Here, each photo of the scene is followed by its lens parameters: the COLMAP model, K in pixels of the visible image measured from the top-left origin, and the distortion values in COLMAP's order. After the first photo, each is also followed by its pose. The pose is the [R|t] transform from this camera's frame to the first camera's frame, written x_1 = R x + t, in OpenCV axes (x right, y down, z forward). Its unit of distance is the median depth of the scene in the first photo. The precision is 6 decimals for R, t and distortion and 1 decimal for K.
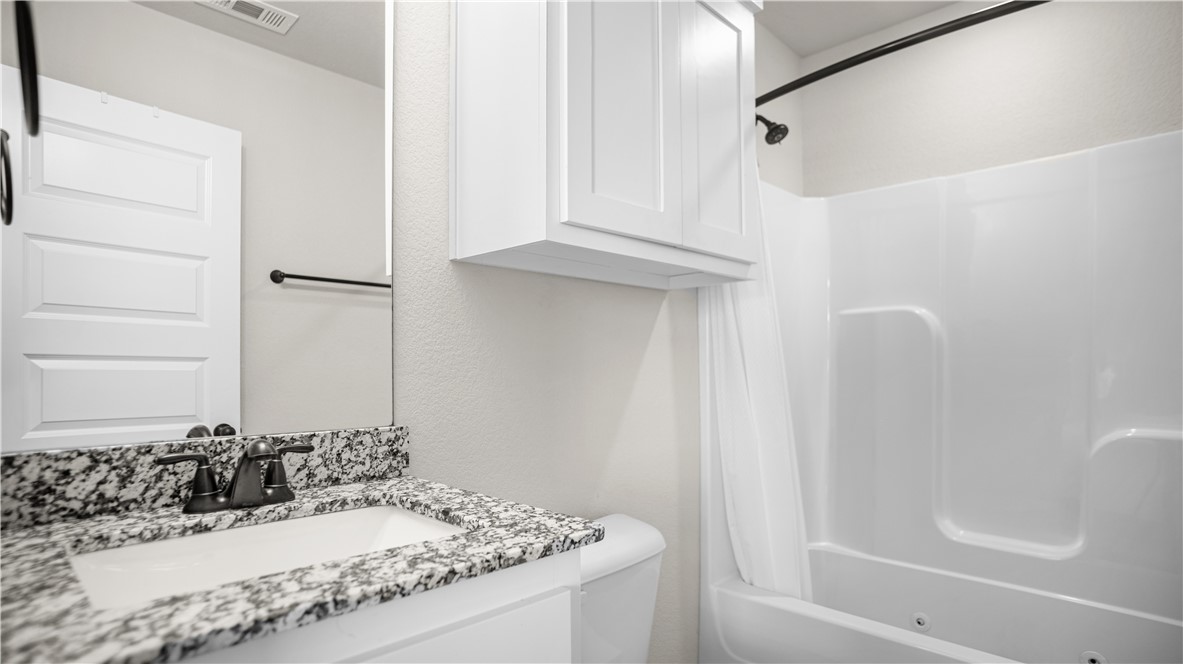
lens RADIAL K [[606.8, 0, 592.1], [0, 606.8, 377.0], [0, 0, 1]] dist [-0.074048, 0.051022]
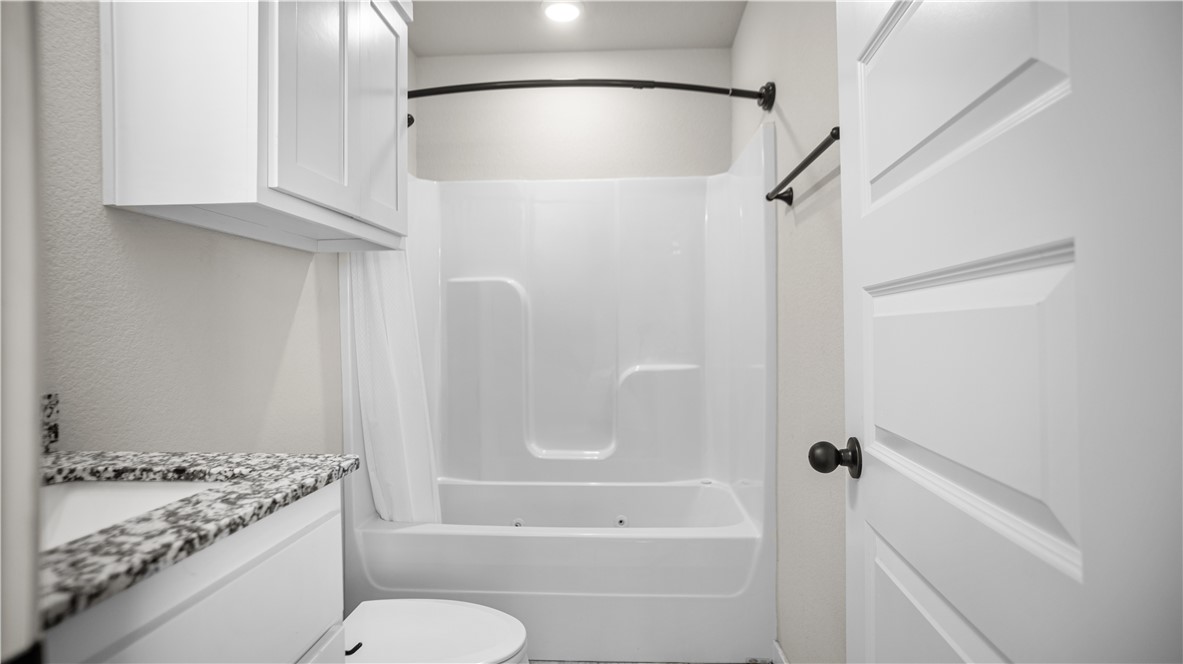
lens RADIAL K [[603.0, 0, 596.3], [0, 603.0, 326.7], [0, 0, 1]] dist [-0.036942, 0.000896]
pose [[0.742464, -0.003659, 0.669876, -0.329714], [0.017211, 0.999759, -0.013616, 0.012614], [-0.669664, 0.021639, 0.742348, -0.152441]]
